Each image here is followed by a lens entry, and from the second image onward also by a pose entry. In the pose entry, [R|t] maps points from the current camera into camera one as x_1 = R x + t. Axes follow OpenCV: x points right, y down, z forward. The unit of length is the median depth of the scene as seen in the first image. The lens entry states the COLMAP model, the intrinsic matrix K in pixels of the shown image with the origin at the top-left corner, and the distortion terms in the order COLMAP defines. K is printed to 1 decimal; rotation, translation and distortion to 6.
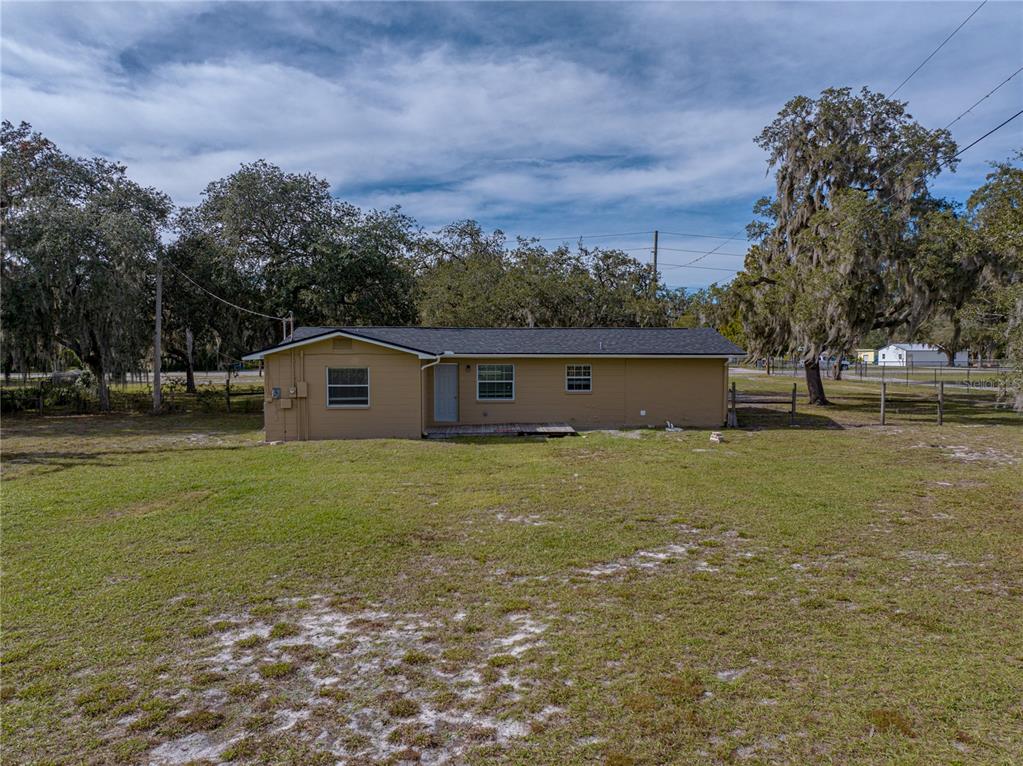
lens RADIAL K [[730.2, 0, 511.5], [0, 730.2, 383.0], [0, 0, 1]] dist [-0.009964, 0.002171]
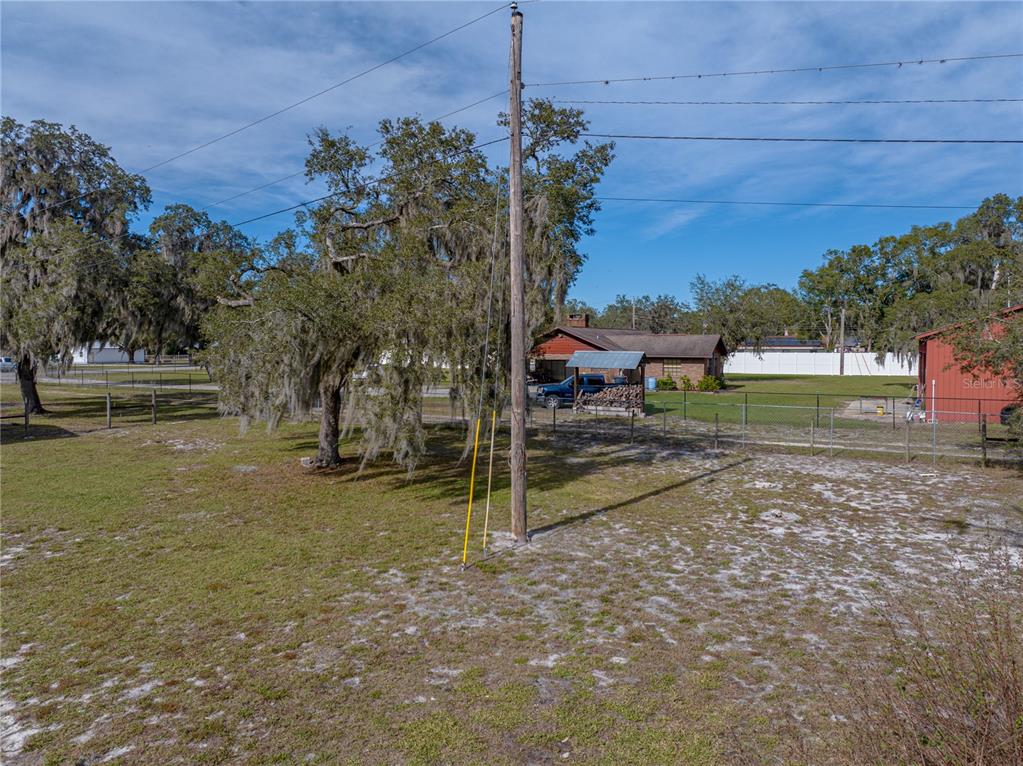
lens RADIAL K [[720.4, 0, 505.2], [0, 720.4, 360.2], [0, 0, 1]] dist [-0.011453, 0.001700]
pose [[0.512030, -0.018255, 0.858774, -0.134420], [0.038035, 0.999275, -0.001436, -0.022714], [-0.858125, 0.033399, 0.512353, -0.127252]]
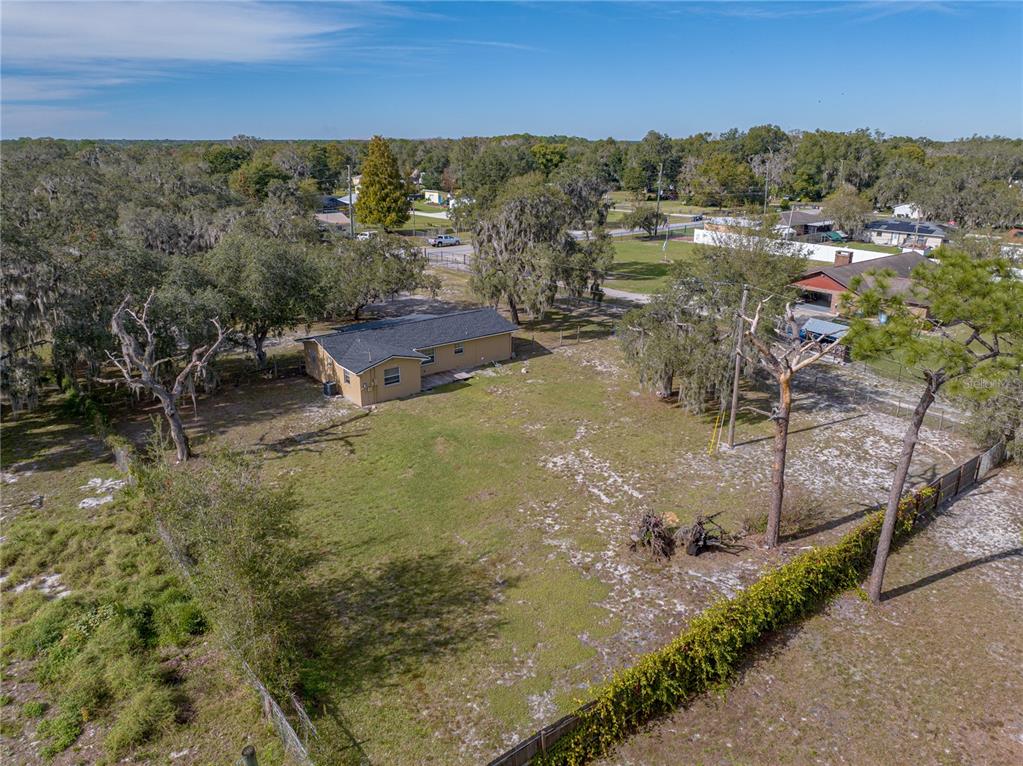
lens RADIAL K [[720.4, 0, 505.2], [0, 720.4, 360.2], [0, 0, 1]] dist [-0.011453, 0.001700]
pose [[0.820112, -0.166173, 0.547542, -0.842091], [0.024175, 0.966111, 0.256994, -0.442292], [-0.571692, -0.197527, 0.796336, -0.728317]]
